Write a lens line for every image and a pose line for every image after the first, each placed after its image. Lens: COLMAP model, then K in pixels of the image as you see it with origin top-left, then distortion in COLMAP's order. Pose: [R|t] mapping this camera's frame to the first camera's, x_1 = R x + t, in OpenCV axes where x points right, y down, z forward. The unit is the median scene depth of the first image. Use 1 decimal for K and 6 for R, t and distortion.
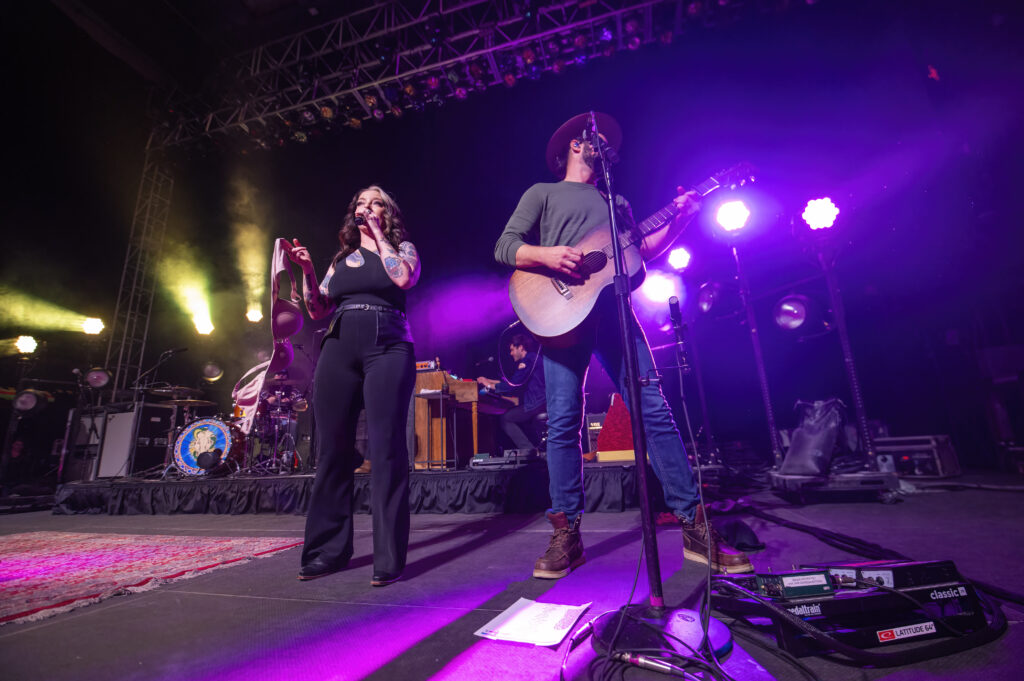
lens RADIAL K [[430.4, 0, 514.2], [0, 430.4, 337.1], [0, 0, 1]] dist [-0.002073, -0.010354]
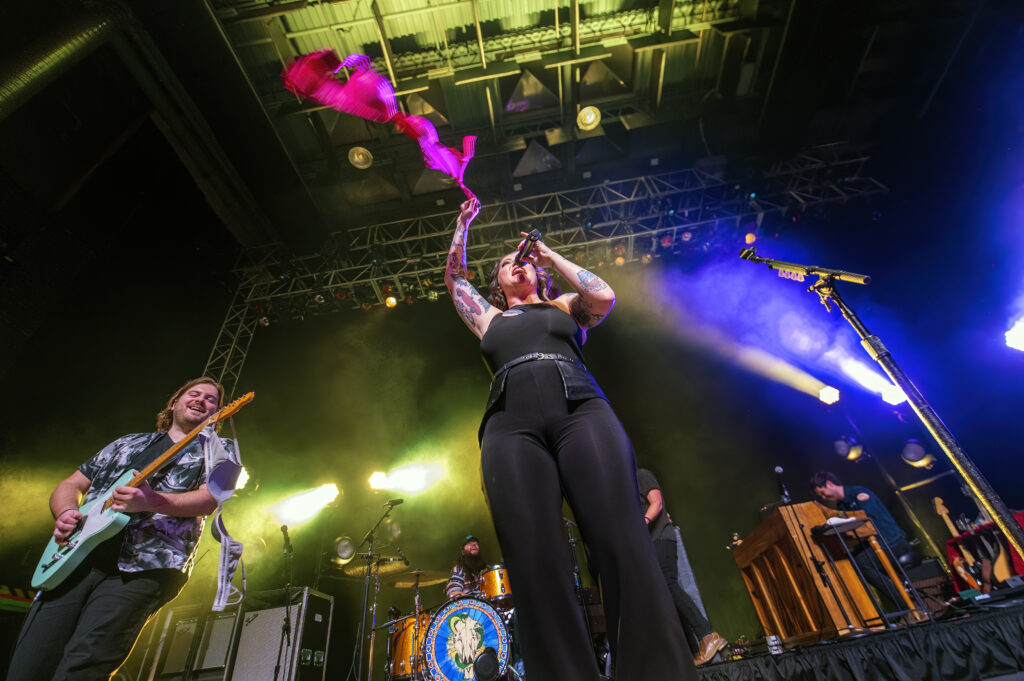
lens RADIAL K [[430.4, 0, 514.2], [0, 430.4, 337.1], [0, 0, 1]] dist [-0.002073, -0.010354]
pose [[0.984832, 0.042161, 0.168309, -0.782379], [0.034789, 0.902350, -0.429597, 0.109471], [-0.169986, 0.428936, 0.887197, 0.178293]]
